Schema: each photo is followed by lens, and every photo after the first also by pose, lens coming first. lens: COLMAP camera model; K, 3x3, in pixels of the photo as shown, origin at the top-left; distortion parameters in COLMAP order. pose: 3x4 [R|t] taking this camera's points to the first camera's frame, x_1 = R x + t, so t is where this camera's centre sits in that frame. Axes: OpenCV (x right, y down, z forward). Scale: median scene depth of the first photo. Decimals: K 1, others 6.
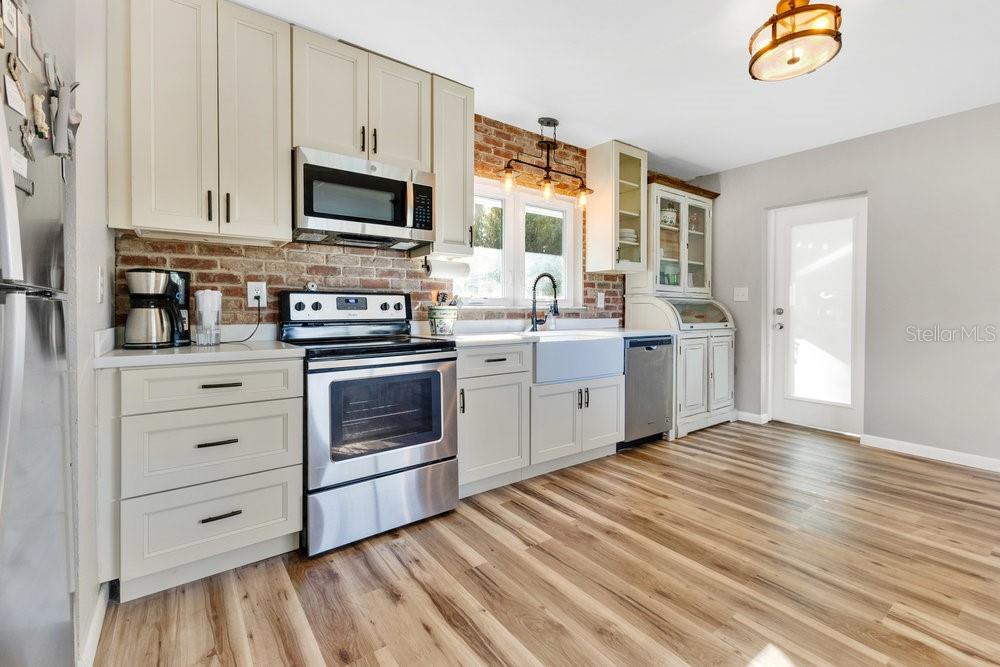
lens RADIAL K [[393.4, 0, 500.4], [0, 393.4, 318.4], [0, 0, 1]] dist [0.005848, -0.000033]
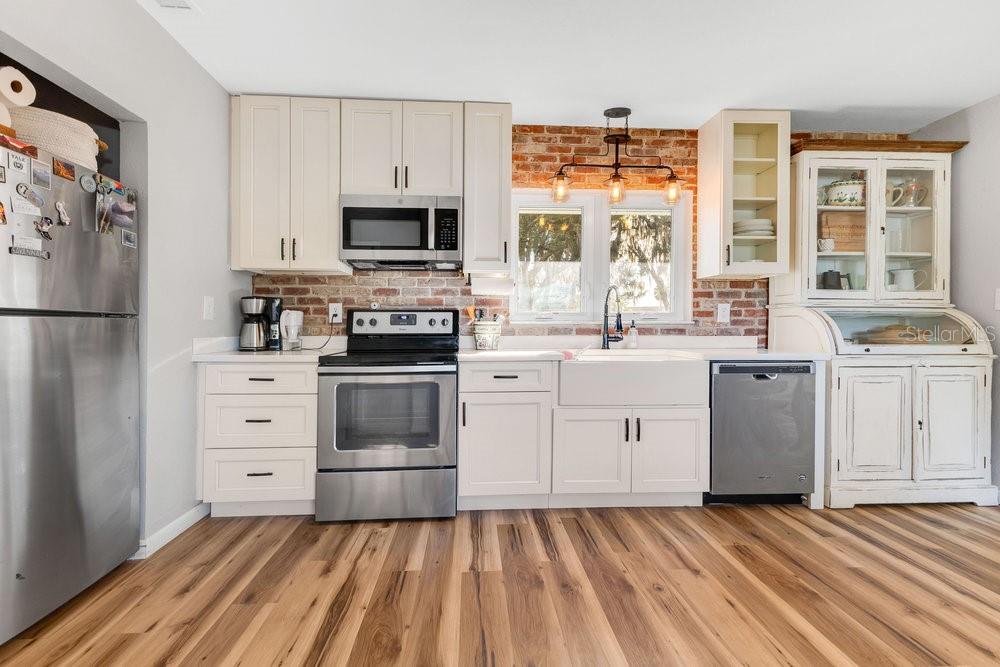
lens RADIAL K [[392.0, 0, 502.3], [0, 392.0, 330.5], [0, 0, 1]] dist [0.008085, -0.000048]
pose [[0.864261, 0.007604, -0.502986, 0.424057], [-0.011675, 0.999920, -0.004944, -0.002931], [0.502908, 0.010145, 0.864280, 0.138836]]
